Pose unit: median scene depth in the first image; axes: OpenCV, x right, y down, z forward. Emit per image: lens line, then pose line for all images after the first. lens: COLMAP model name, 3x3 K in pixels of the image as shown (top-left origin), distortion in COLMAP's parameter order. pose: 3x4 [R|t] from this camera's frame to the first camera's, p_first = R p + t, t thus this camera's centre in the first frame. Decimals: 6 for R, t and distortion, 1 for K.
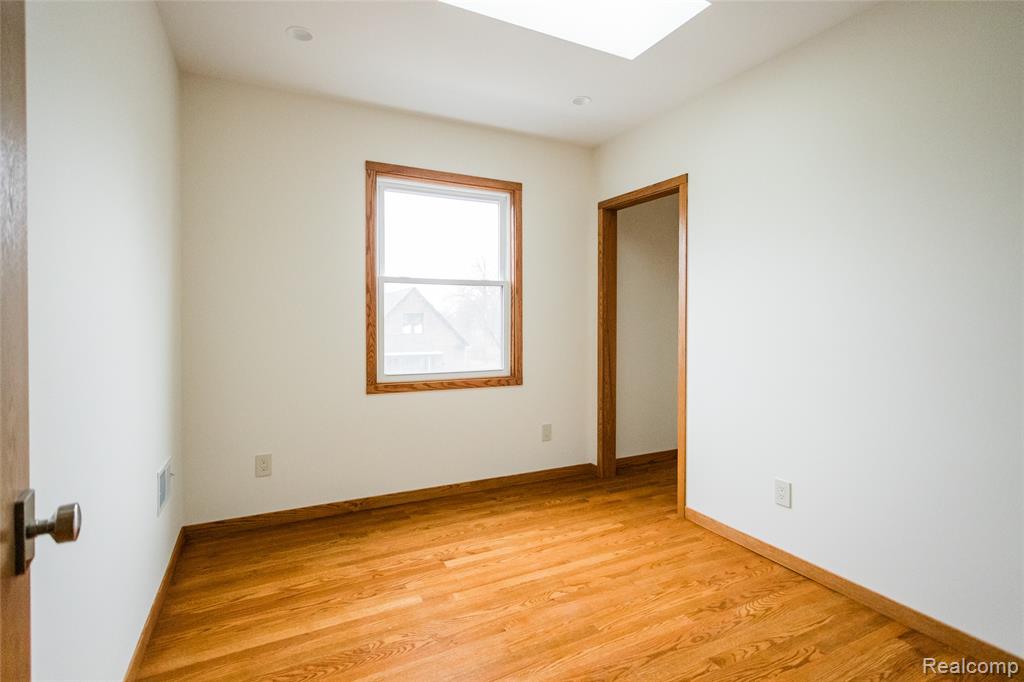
lens RADIAL K [[496.2, 0, 514.9], [0, 496.2, 324.1], [0, 0, 1]] dist [0.014719, 0.000028]
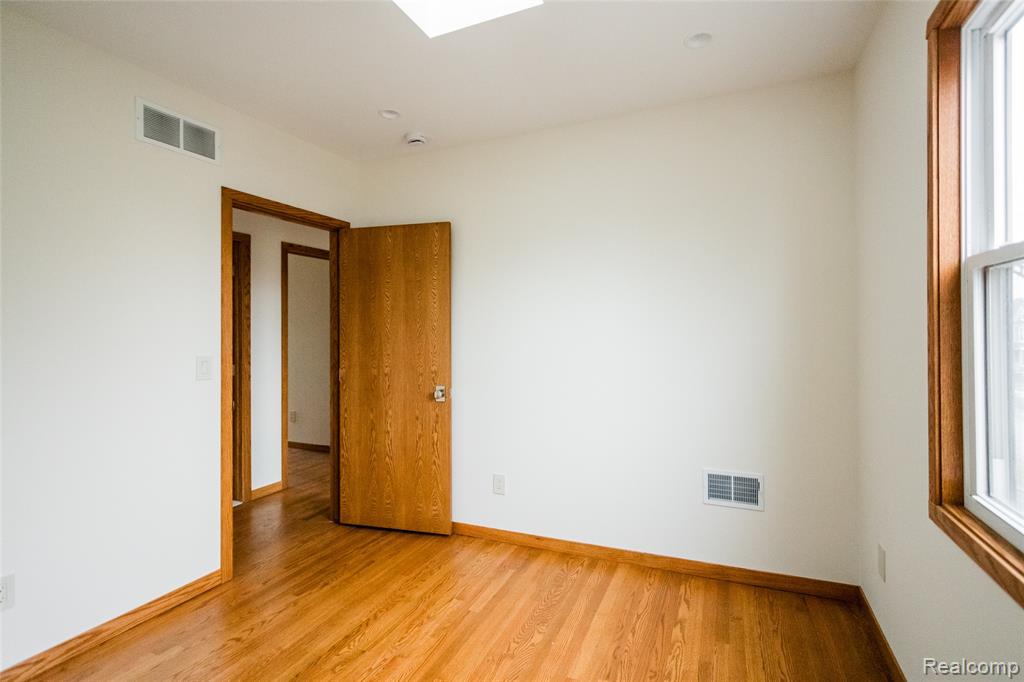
lens RADIAL K [[496.2, 0, 514.9], [0, 496.2, 324.1], [0, 0, 1]] dist [0.014719, 0.000028]
pose [[-0.767853, -0.002270, -0.640622, 0.466410], [-0.002370, 0.999997, -0.000703, -0.068049], [0.640621, 0.000978, -0.767856, 1.659543]]
